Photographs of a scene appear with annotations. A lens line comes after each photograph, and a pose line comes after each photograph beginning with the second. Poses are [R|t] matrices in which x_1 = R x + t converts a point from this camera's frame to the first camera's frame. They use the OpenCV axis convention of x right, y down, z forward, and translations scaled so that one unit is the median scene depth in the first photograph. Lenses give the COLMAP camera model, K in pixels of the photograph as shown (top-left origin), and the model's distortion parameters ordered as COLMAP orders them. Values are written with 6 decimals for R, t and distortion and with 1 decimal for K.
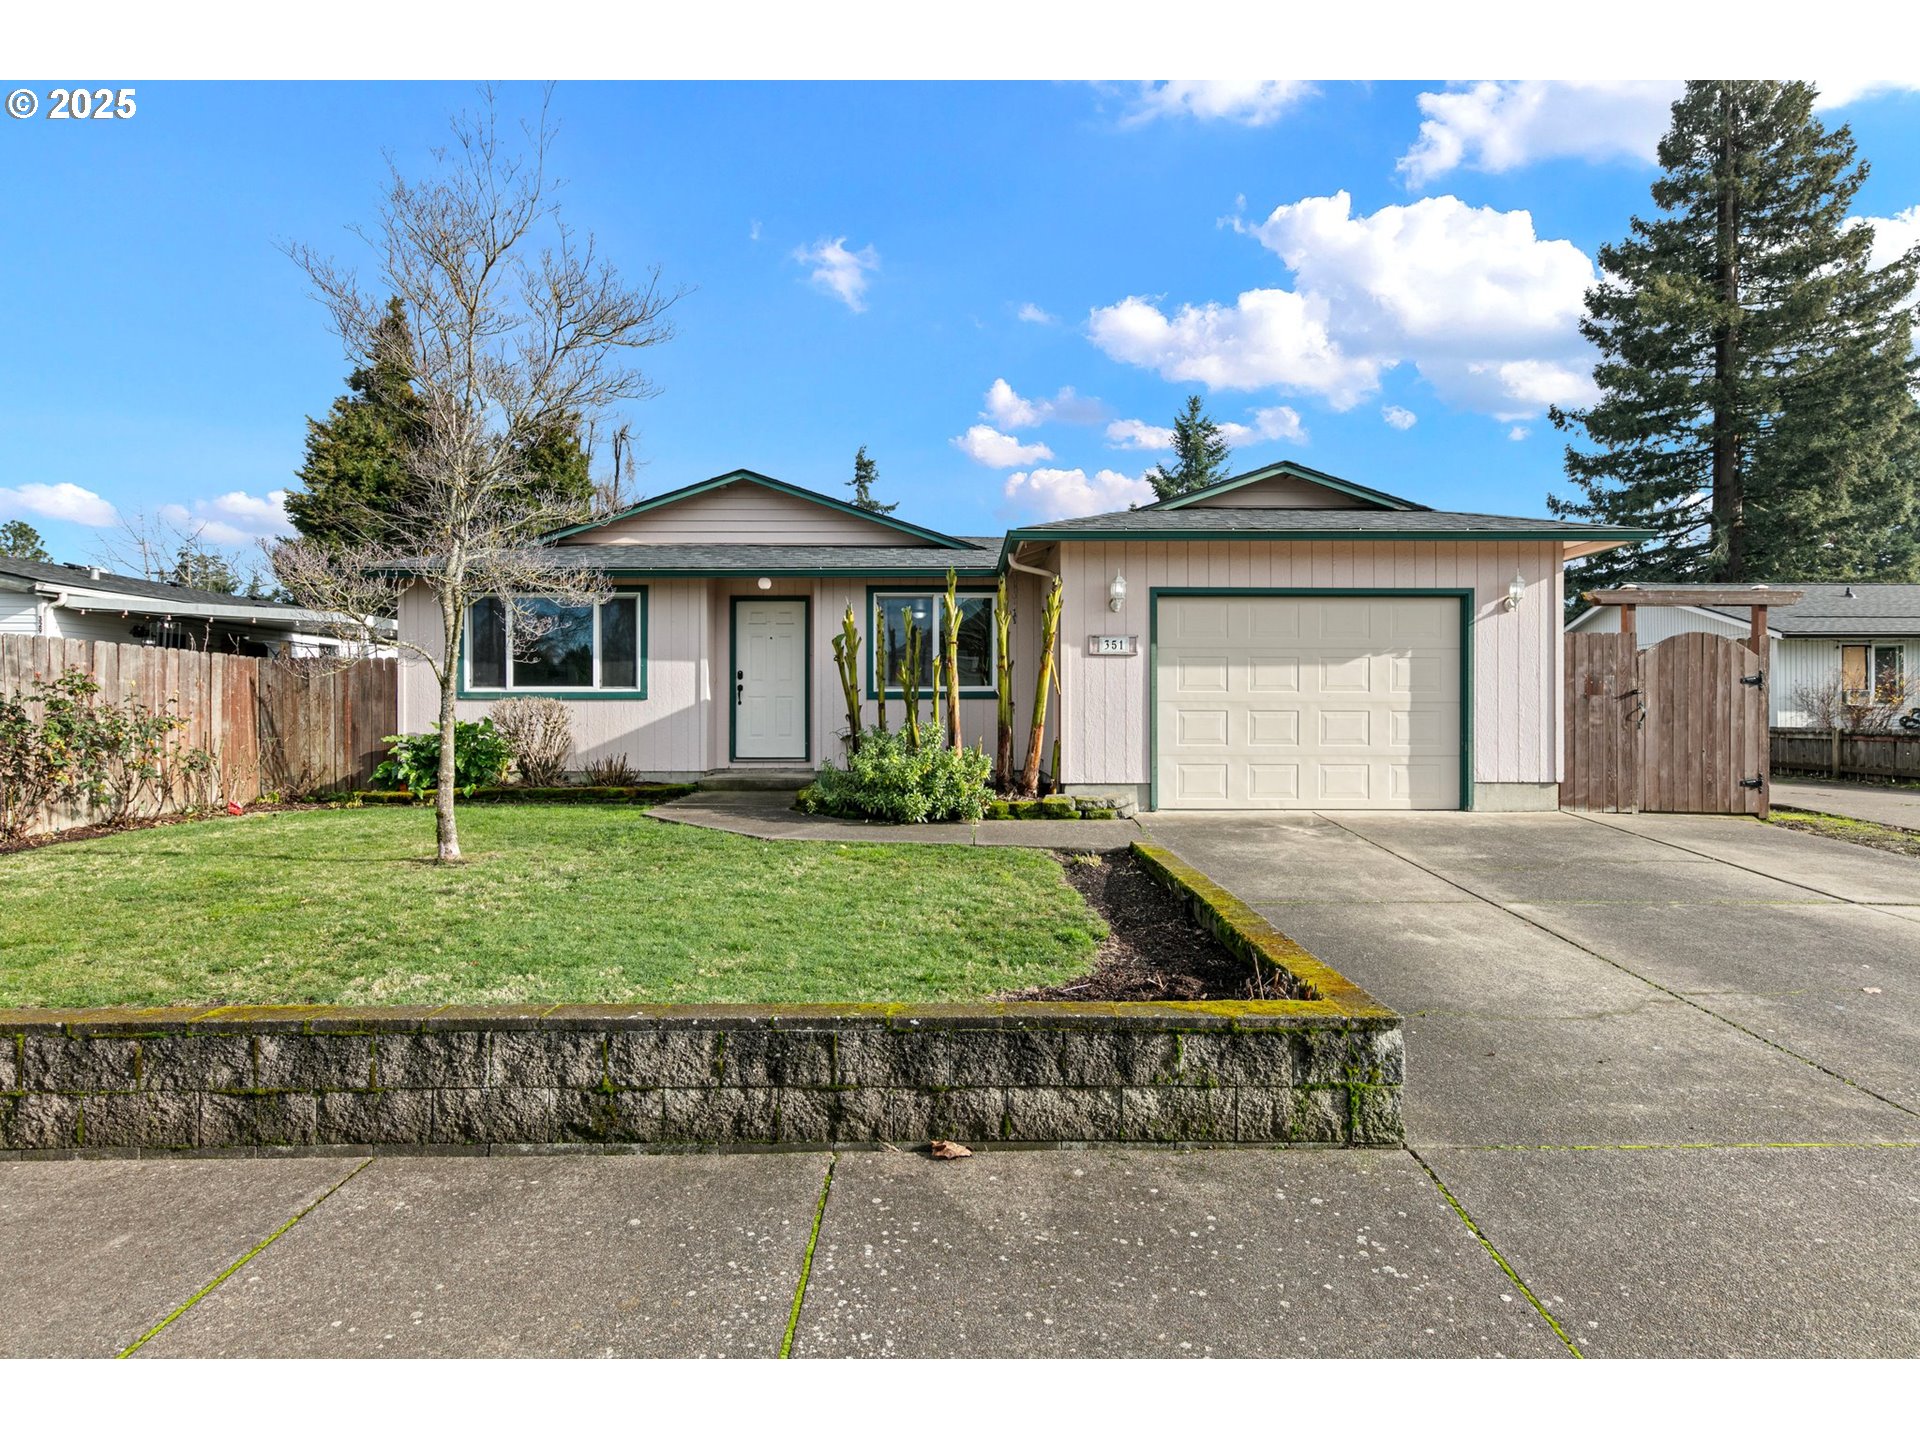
lens RADIAL K [[957.6, 0, 966.7], [0, 957.6, 719.8], [0, 0, 1]] dist [0.005594, 0.000104]
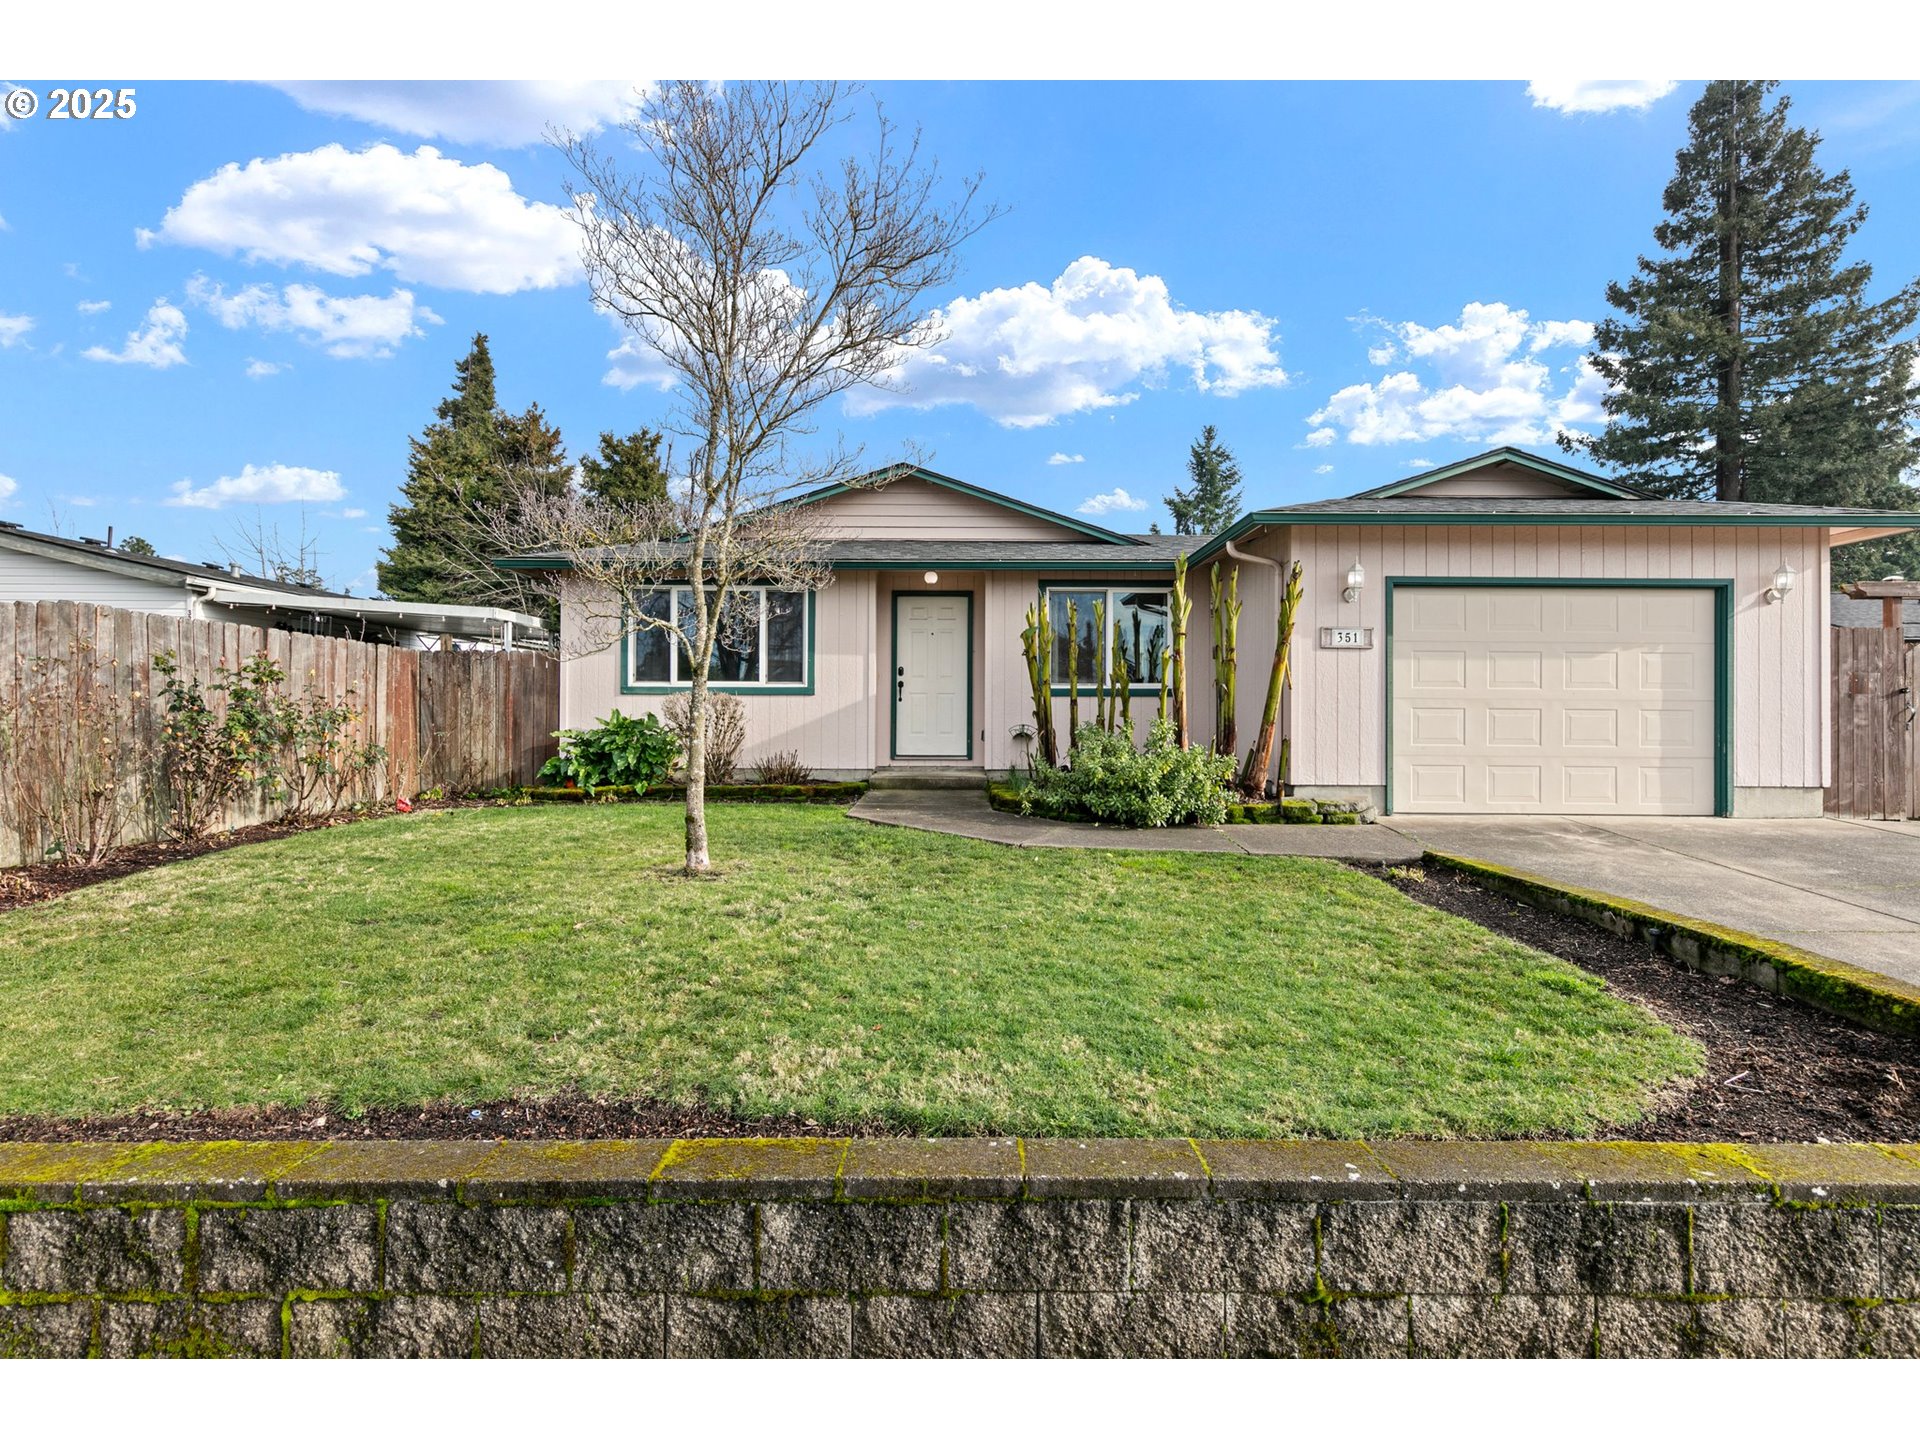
lens RADIAL K [[861.9, 0, 973.5], [0, 861.9, 715.1], [0, 0, 1]] dist [0.004244, 0.000098]
pose [[0.999973, 0.005431, -0.005034, -0.178994], [-0.005468, 0.999956, -0.007560, 0.005181], [0.004992, 0.007587, 0.999959, 0.132098]]
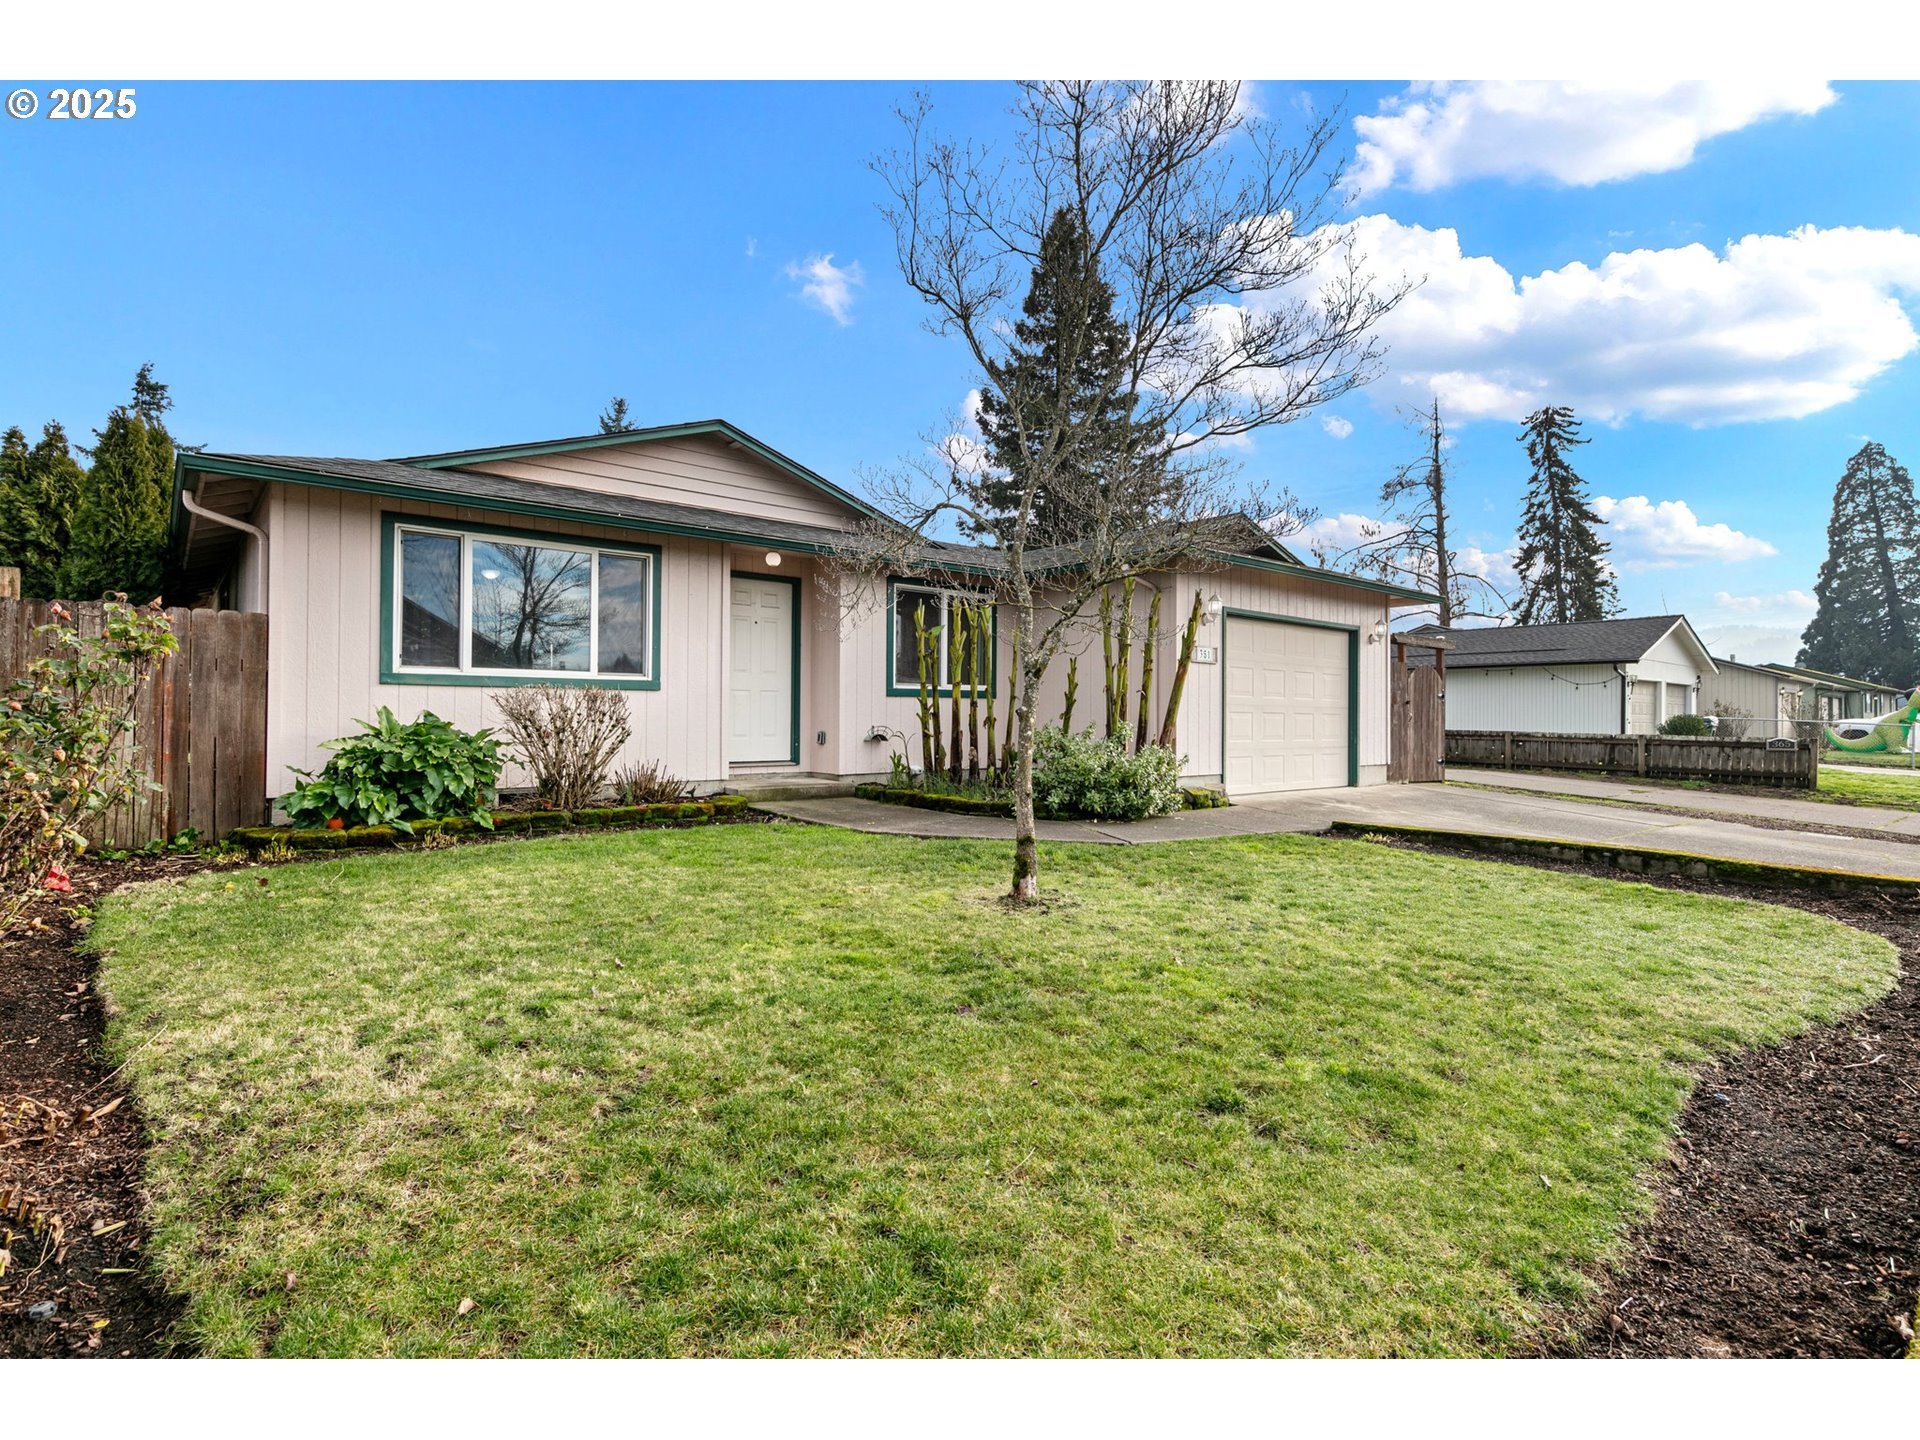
lens RADIAL K [[906.4, 0, 934.0], [0, 906.4, 716.6], [0, 0, 1]] dist [0.002519, 0.000087]
pose [[0.786828, 0.006638, 0.617137, -0.659977], [-0.005513, 0.999978, -0.003727, 0.001789], [-0.617148, -0.000470, 0.786847, 0.298156]]
